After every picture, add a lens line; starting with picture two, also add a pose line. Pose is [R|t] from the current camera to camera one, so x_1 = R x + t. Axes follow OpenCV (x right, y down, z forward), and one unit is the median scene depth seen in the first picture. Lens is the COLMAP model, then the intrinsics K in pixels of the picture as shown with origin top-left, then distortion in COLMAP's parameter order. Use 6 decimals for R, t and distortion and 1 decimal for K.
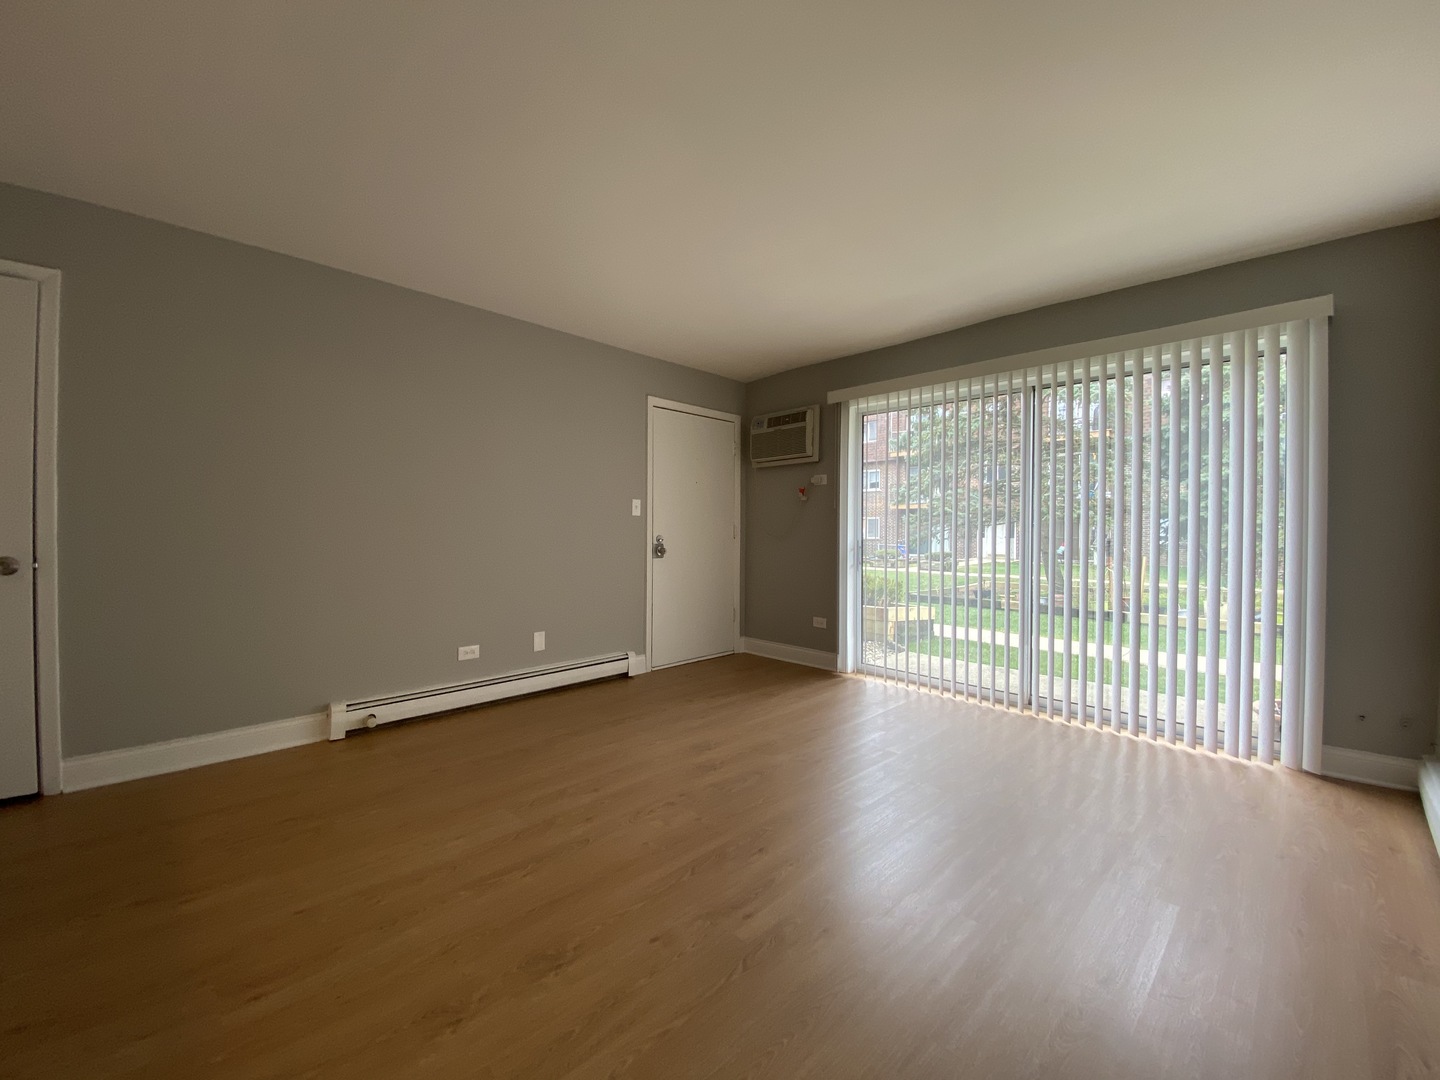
lens RADIAL K [[577.1, 0, 720.1], [0, 577.1, 533.4], [0, 0, 1]] dist [0.046306, -0.034930]
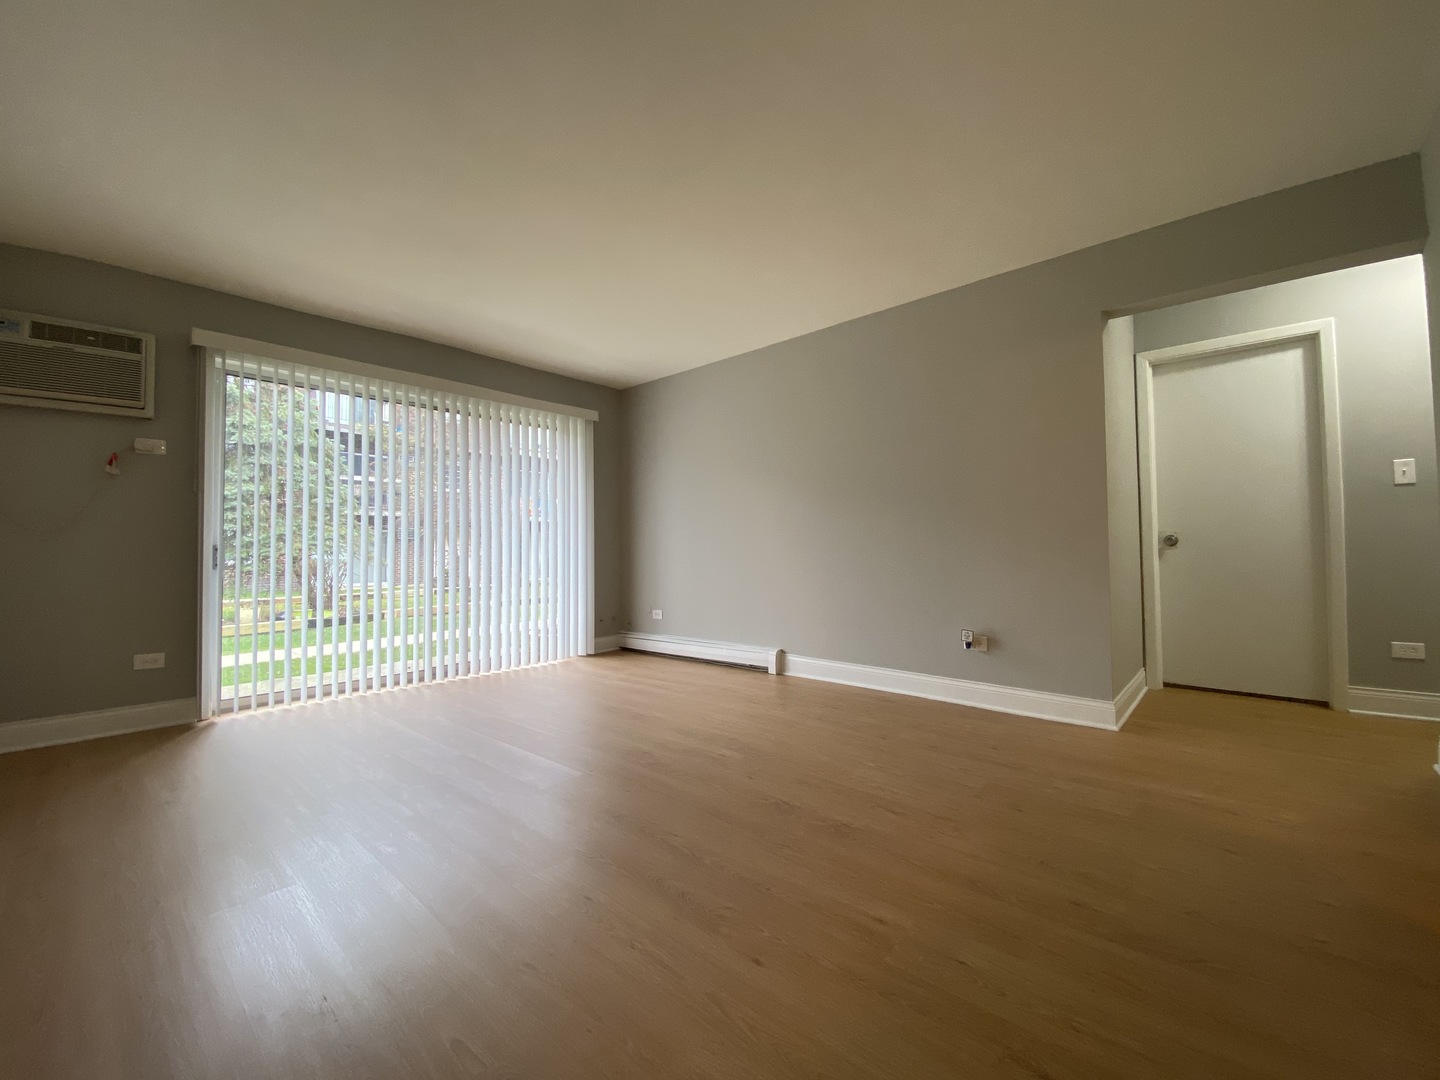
lens RADIAL K [[577.1, 0, 720.1], [0, 577.1, 533.4], [0, 0, 1]] dist [0.046306, -0.034930]
pose [[-0.060956, 0.017205, 0.997992, -0.554598], [0.014425, 0.999762, -0.016355, 0.029371], [-0.998036, 0.013400, -0.061189, 0.399124]]
